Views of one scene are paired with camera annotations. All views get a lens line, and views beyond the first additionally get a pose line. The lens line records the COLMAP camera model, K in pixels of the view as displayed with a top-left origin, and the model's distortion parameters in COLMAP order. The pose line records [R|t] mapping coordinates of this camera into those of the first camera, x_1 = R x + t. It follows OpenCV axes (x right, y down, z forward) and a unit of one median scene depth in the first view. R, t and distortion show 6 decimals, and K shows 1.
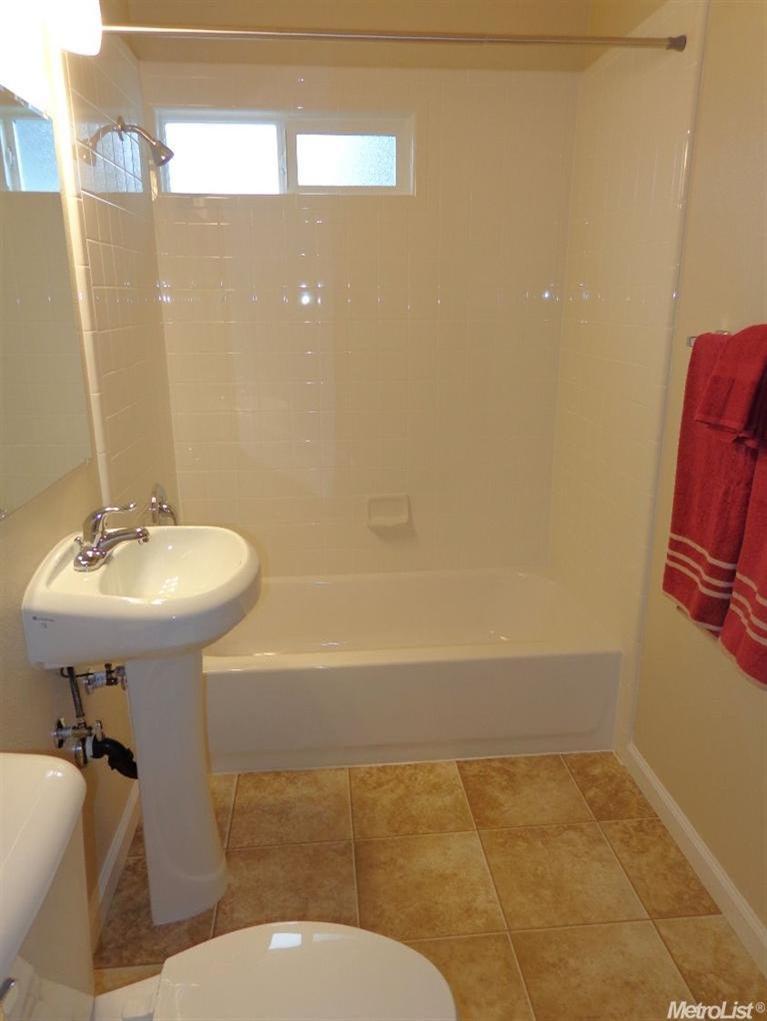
lens RADIAL K [[717.8, 0, 381.8], [0, 717.8, 504.0], [0, 0, 1]] dist [0.009345, 0.009565]
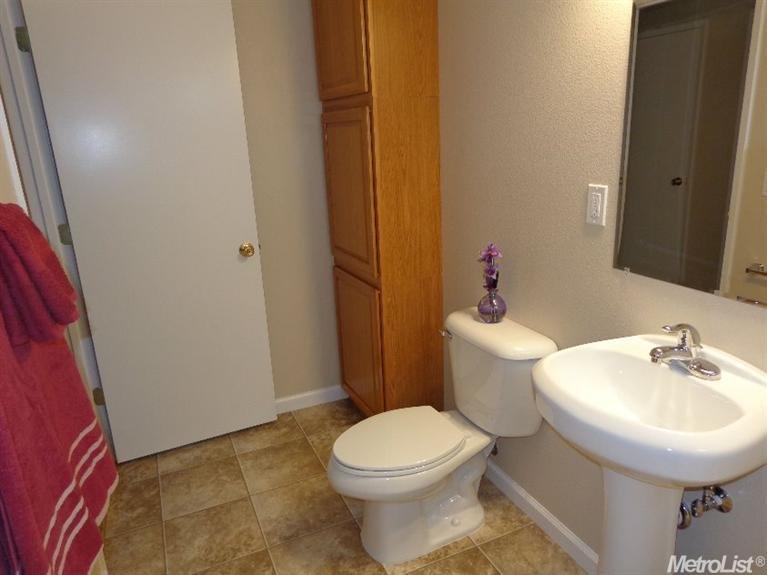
lens RADIAL K [[539.2, 0, 382.8], [0, 539.2, 286.9], [0, 0, 1]] dist [0.009345, 0.009565]
pose [[-0.944956, 0.134390, -0.298323, 0.209848], [-0.044619, 0.850312, 0.524385, -0.307374], [0.324140, 0.508831, -0.797511, 1.021193]]
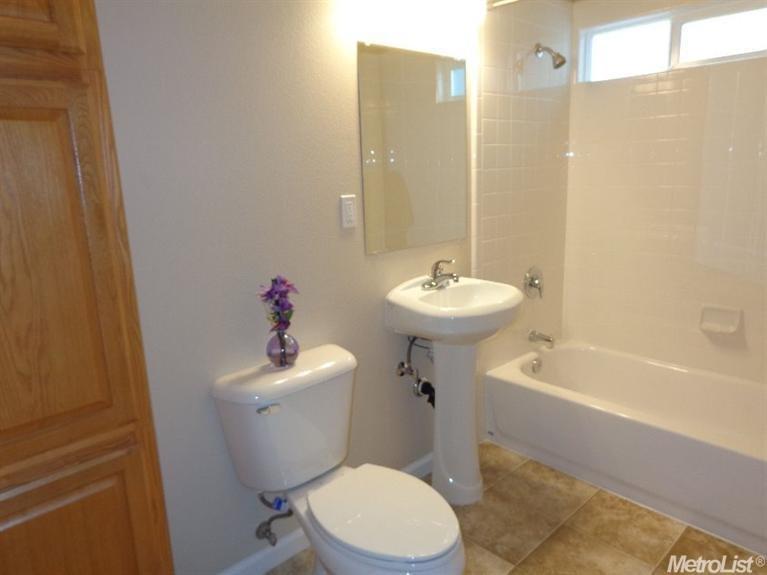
lens RADIAL K [[539.2, 0, 381.5], [0, 539.2, 288.9], [0, 0, 1]] dist [0.009345, 0.009565]
pose [[0.609838, 0.157984, -0.776620, 0.456818], [-0.191522, 0.980264, 0.049019, 0.028658], [0.769037, 0.118846, 0.628059, -0.000874]]
